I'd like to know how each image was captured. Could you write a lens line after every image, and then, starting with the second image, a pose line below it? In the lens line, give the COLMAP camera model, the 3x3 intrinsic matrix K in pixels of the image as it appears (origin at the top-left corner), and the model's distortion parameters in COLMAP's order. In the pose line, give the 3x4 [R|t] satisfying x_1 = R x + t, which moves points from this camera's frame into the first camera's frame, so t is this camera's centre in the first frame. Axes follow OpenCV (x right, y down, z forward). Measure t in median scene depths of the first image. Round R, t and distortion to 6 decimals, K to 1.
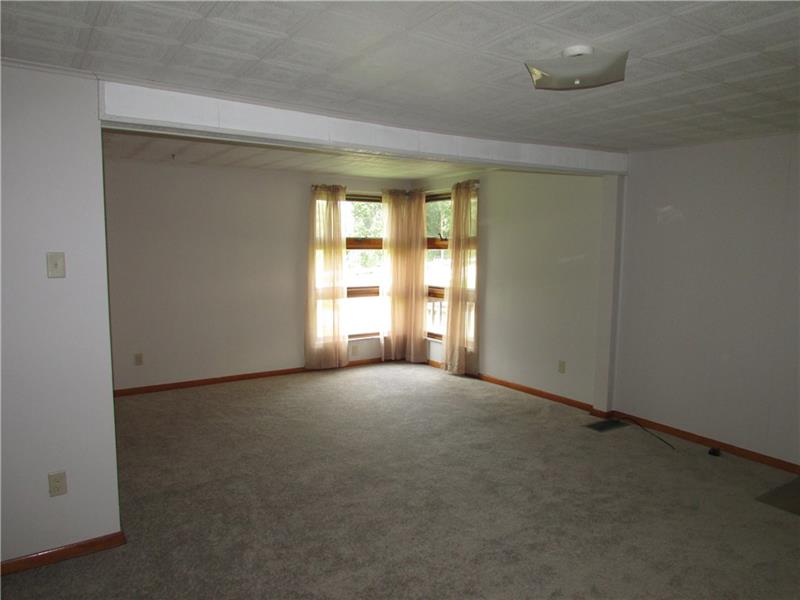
lens RADIAL K [[570.7, 0, 401.8], [0, 570.7, 294.2], [0, 0, 1]] dist [-0.010926, -0.008149]
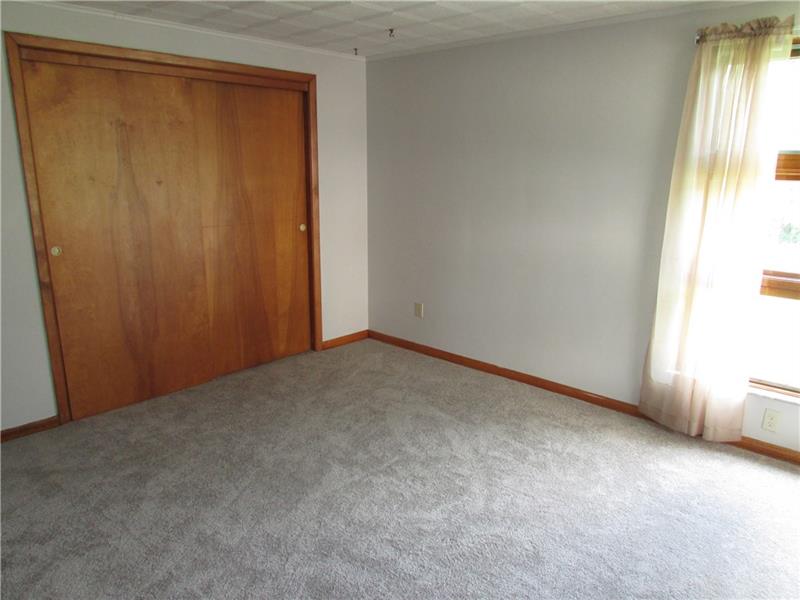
lens RADIAL K [[570.7, 0, 406.7], [0, 570.7, 296.5], [0, 0, 1]] dist [-0.010926, -0.008149]
pose [[0.245572, 0.228010, -0.942181, 0.245406], [-0.090020, 0.973108, 0.212032, -0.060287], [0.965189, 0.032746, 0.259494, 0.647937]]
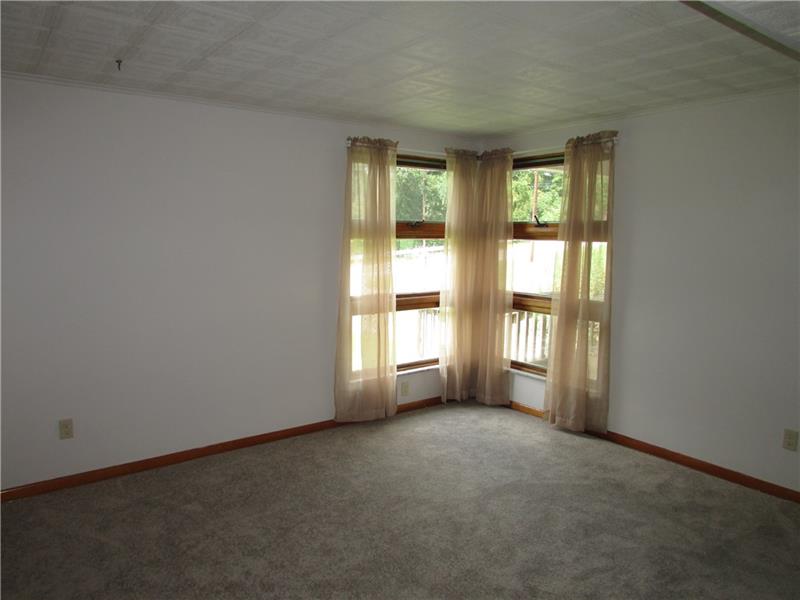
lens RADIAL K [[570.7, 0, 401.0], [0, 570.7, 294.6], [0, 0, 1]] dist [-0.010926, -0.008149]
pose [[0.998744, 0.003756, 0.049957, -0.126333], [-0.005014, 0.999673, 0.025086, -0.030510], [-0.049847, -0.025305, 0.998436, 0.341221]]
